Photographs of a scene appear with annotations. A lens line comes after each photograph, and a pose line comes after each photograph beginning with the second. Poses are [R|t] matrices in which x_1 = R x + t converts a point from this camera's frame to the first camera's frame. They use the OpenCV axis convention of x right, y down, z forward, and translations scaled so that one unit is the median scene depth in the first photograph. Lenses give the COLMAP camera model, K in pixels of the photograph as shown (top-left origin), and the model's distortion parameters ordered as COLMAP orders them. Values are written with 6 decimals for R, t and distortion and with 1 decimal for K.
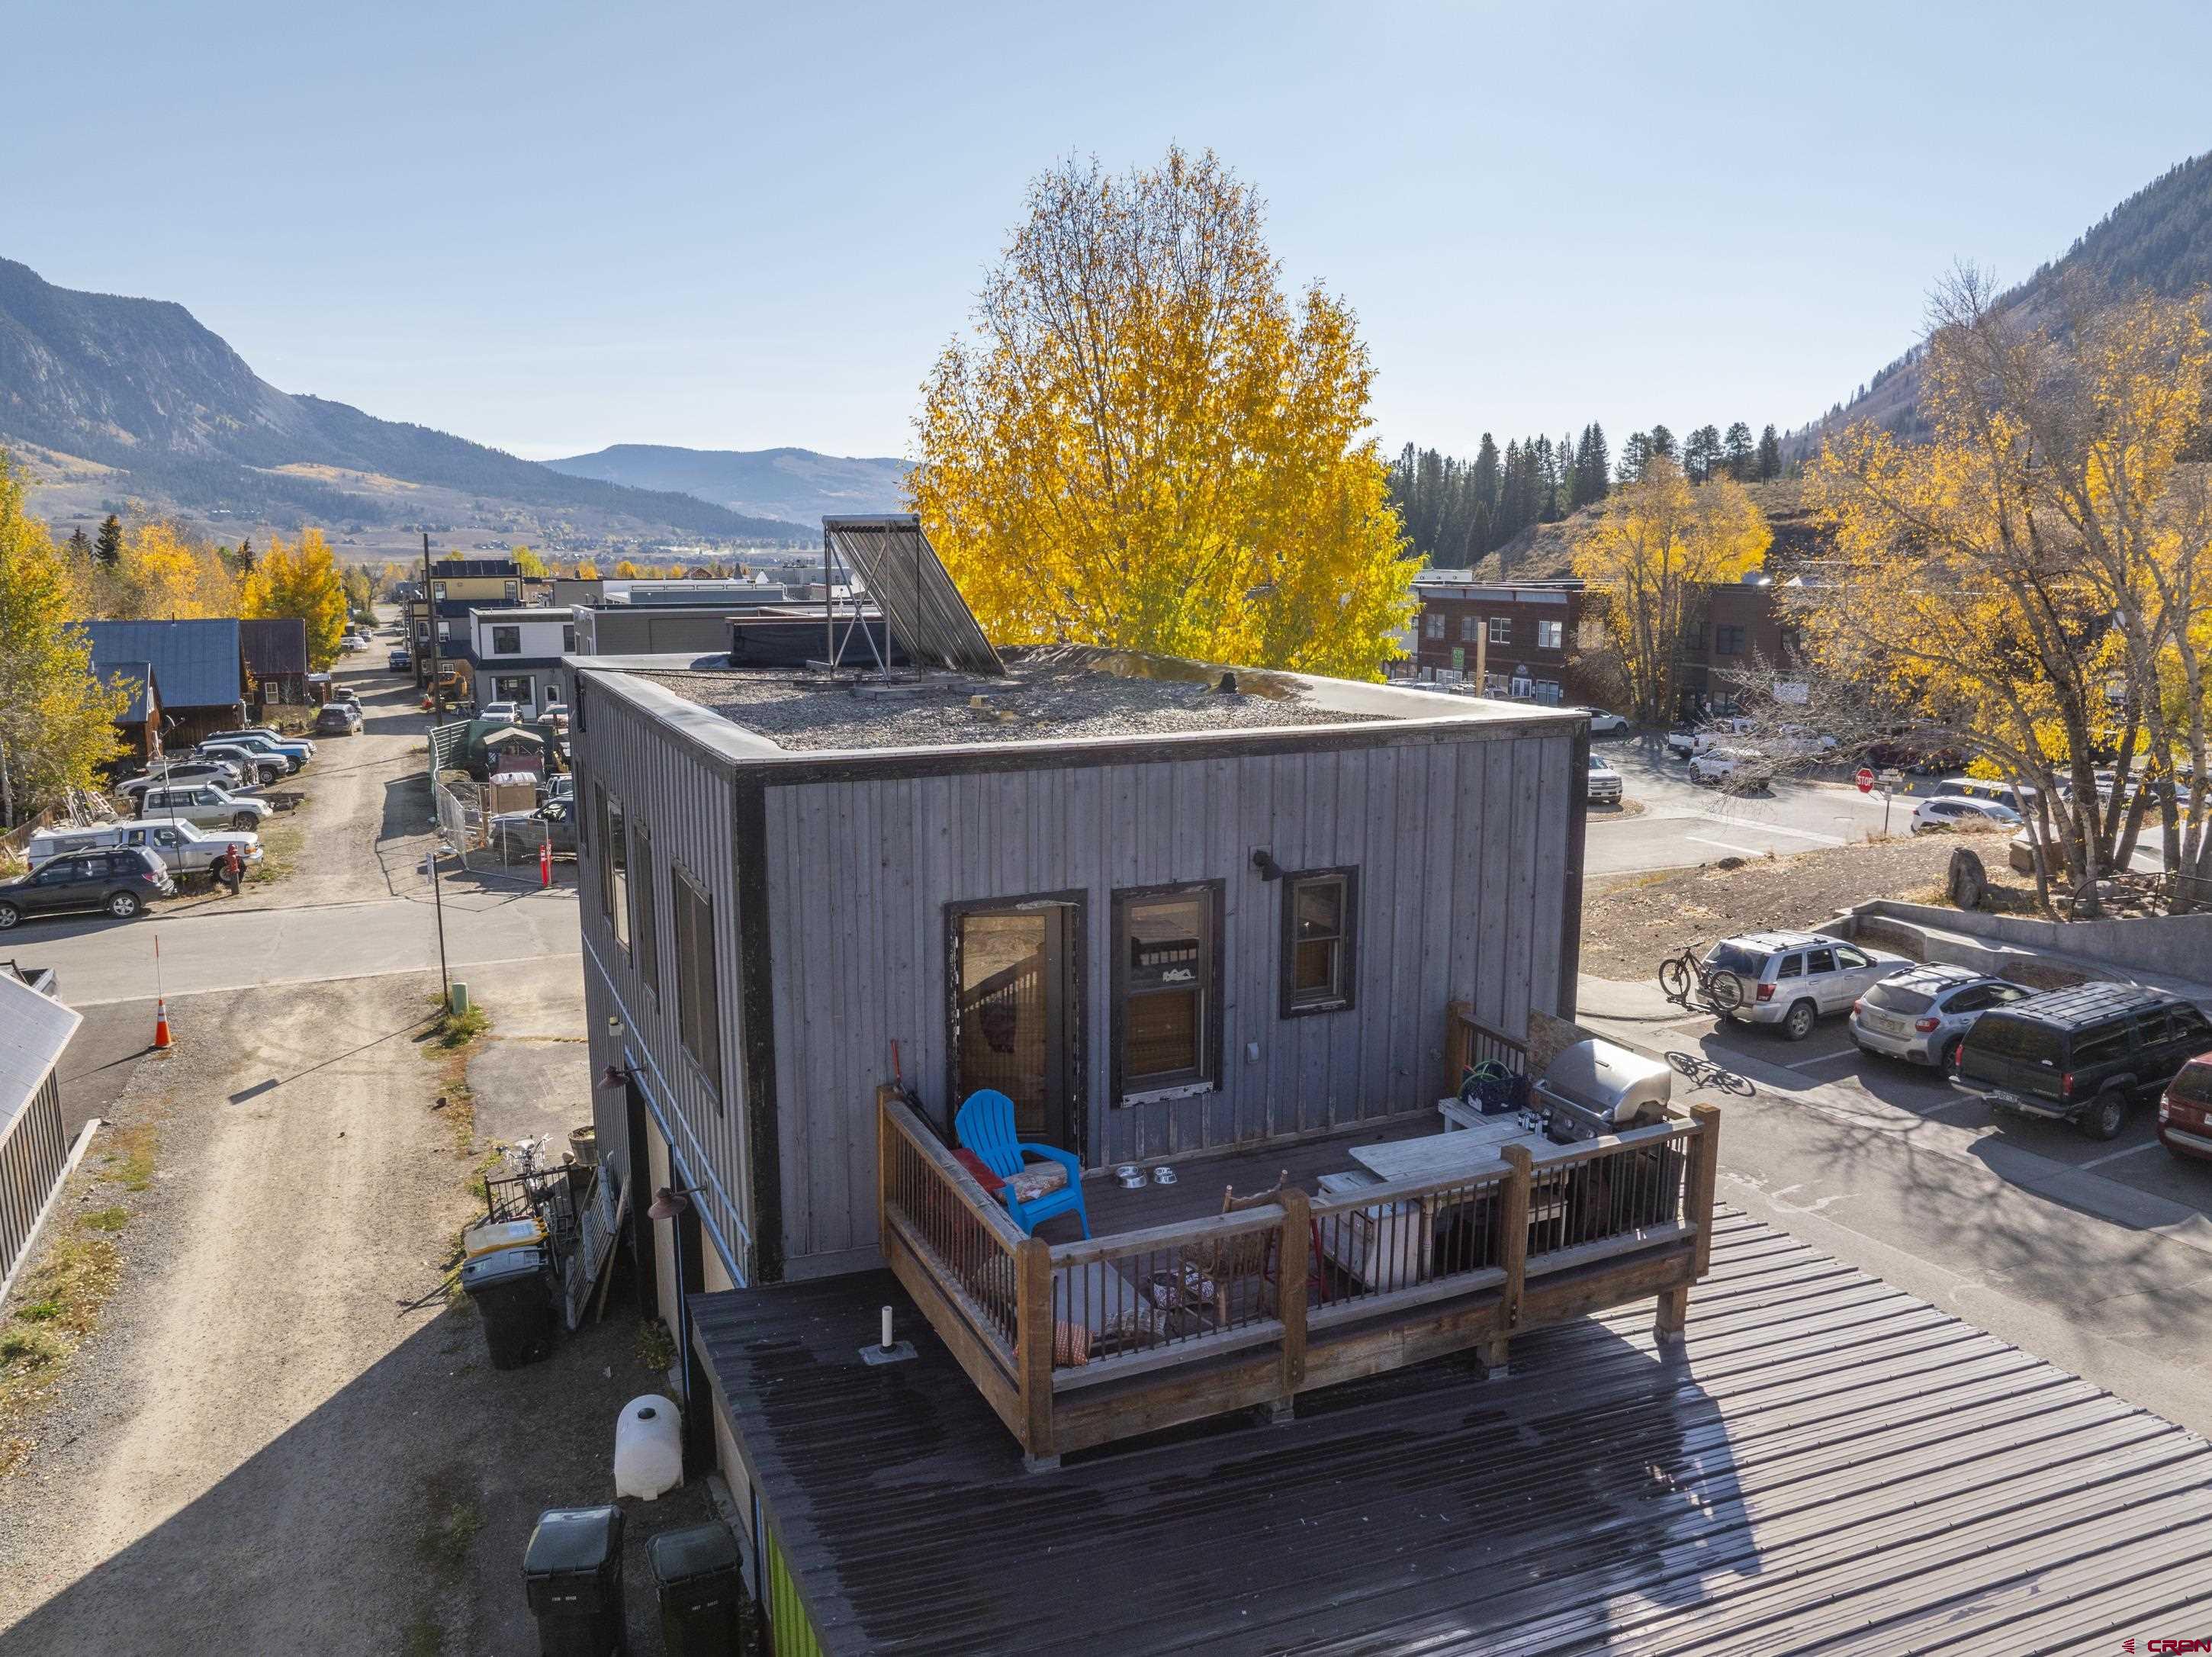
lens RADIAL K [[1552.7, 0, 1111.0], [0, 1552.7, 831.0], [0, 0, 1]] dist [-0.033400, -0.001178]
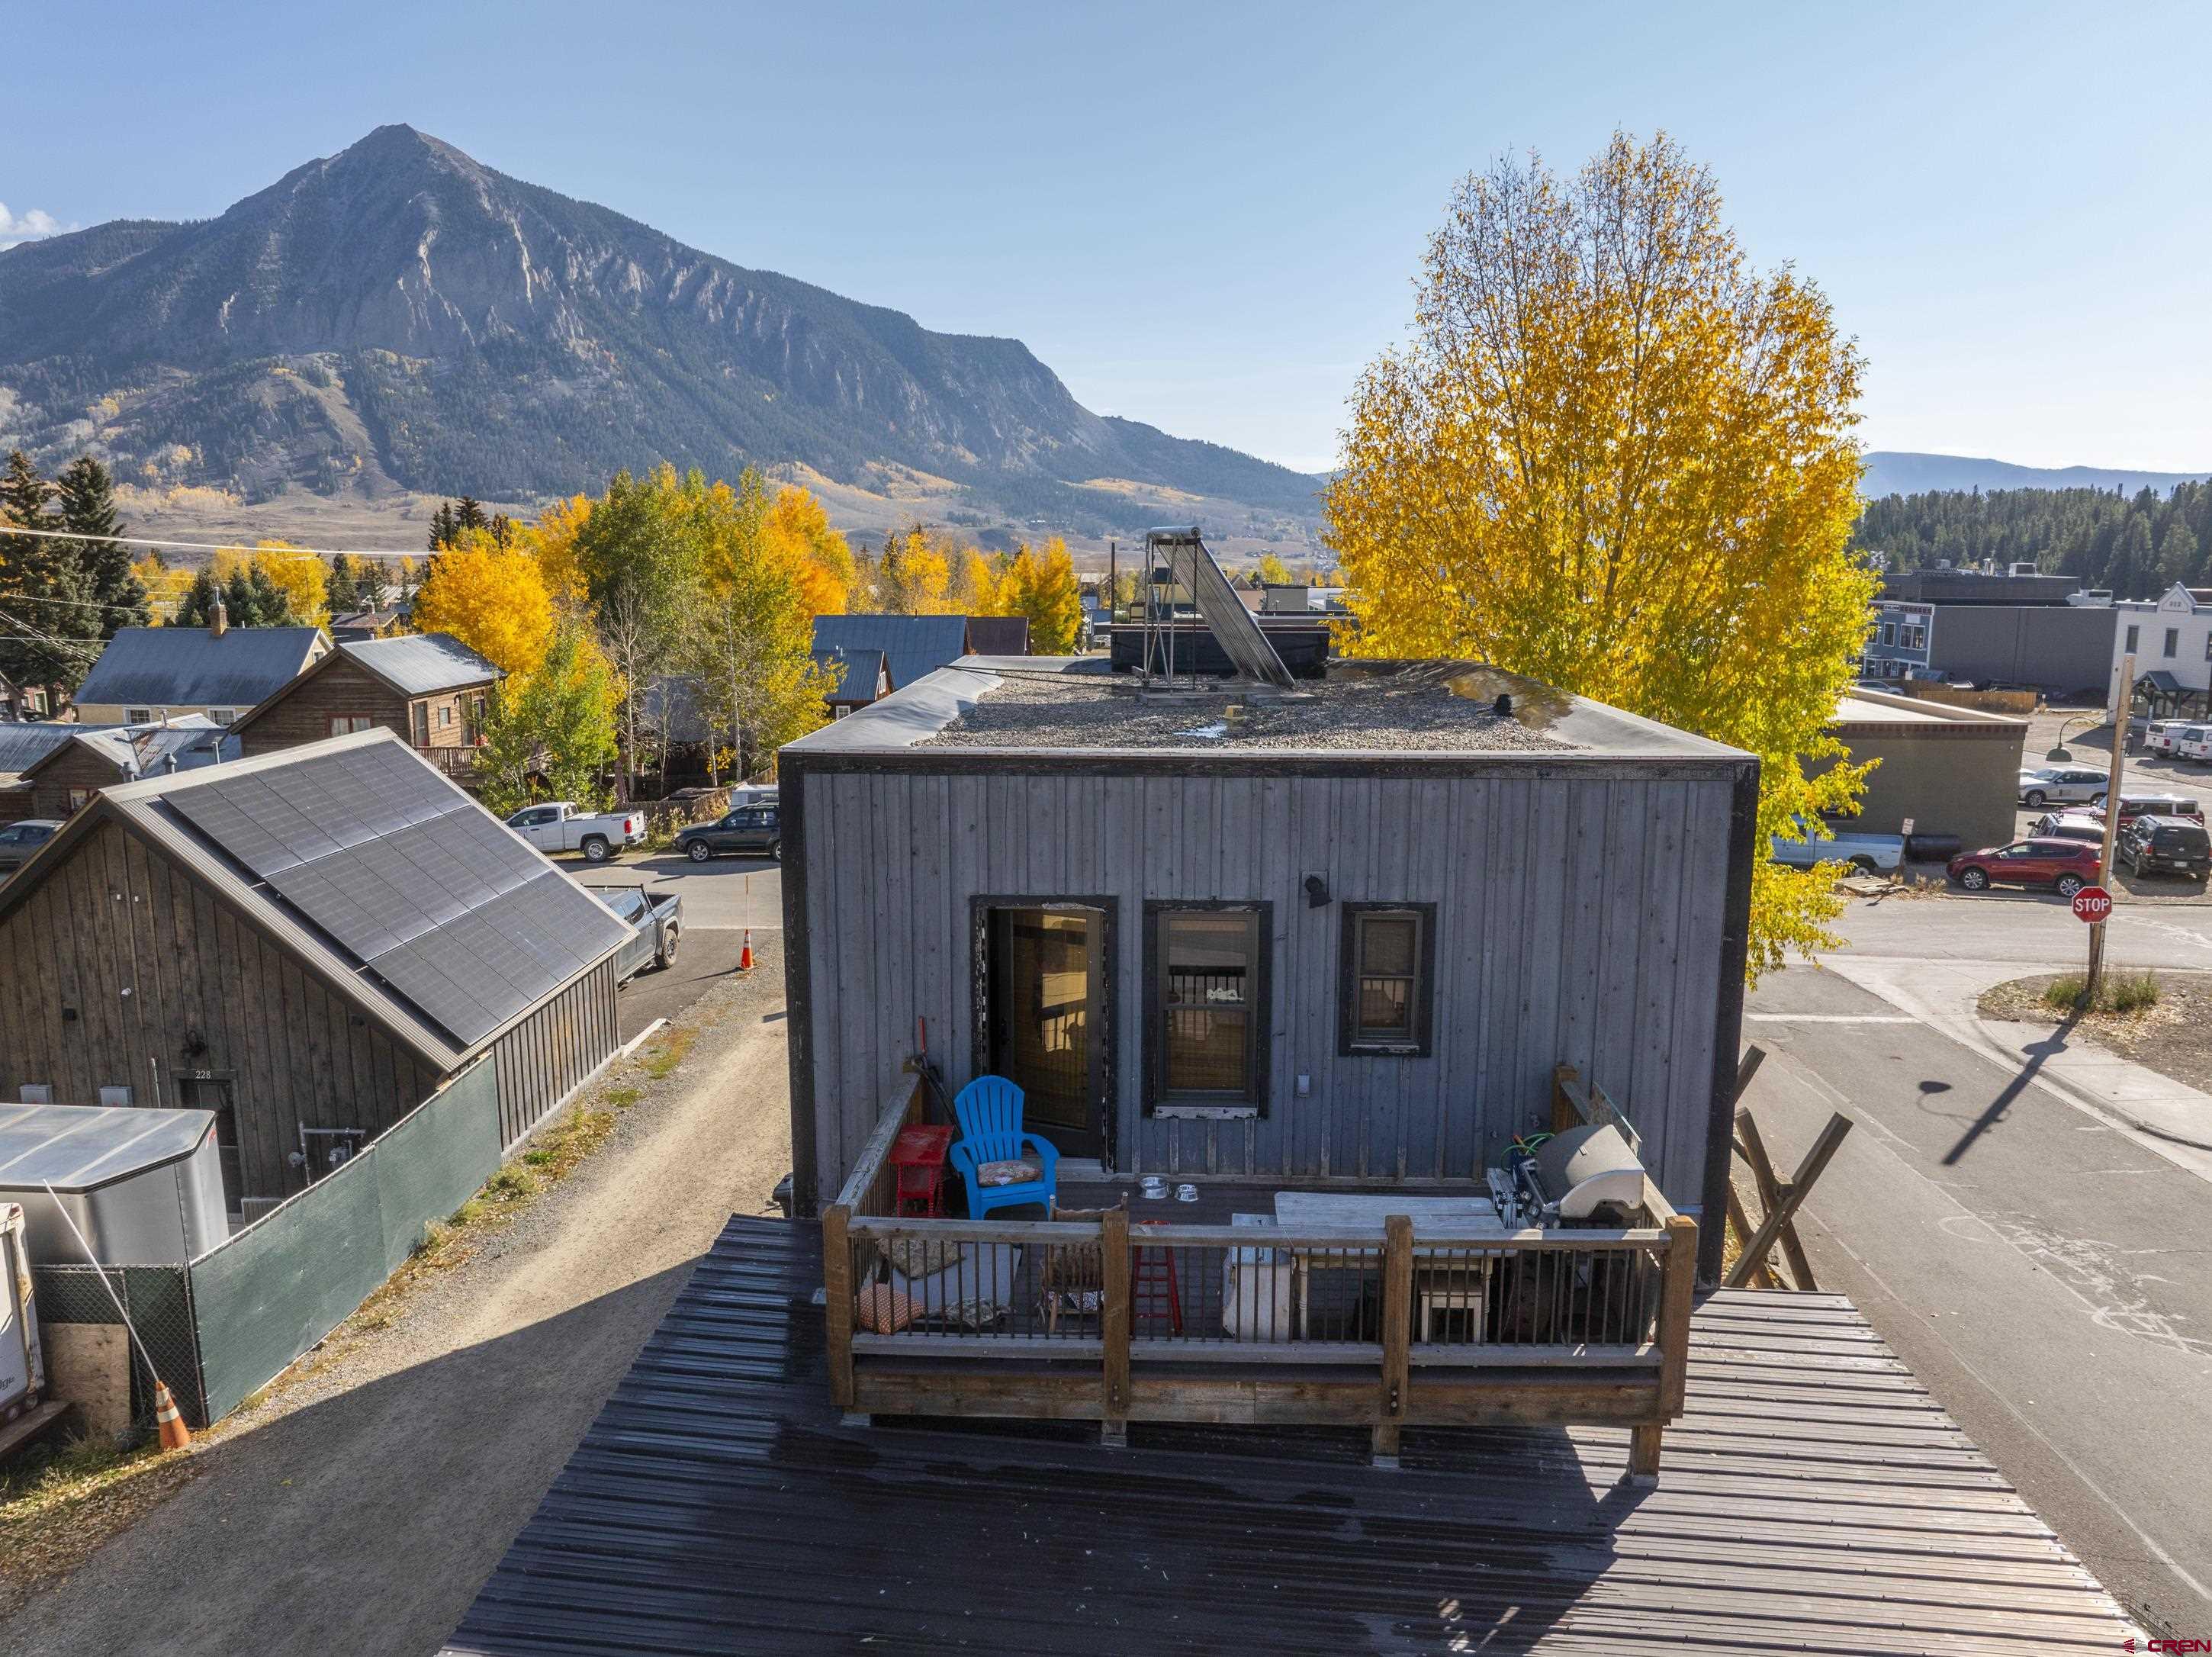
lens RADIAL K [[1552.7, 0, 1112.2], [0, 1552.7, 828.6], [0, 0, 1]] dist [-0.033400, -0.001178]
pose [[0.893510, 0.080166, -0.441830, 0.410931], [-0.083500, 0.996436, 0.011933, -0.018072], [0.441212, 0.026230, 0.897019, 0.081739]]
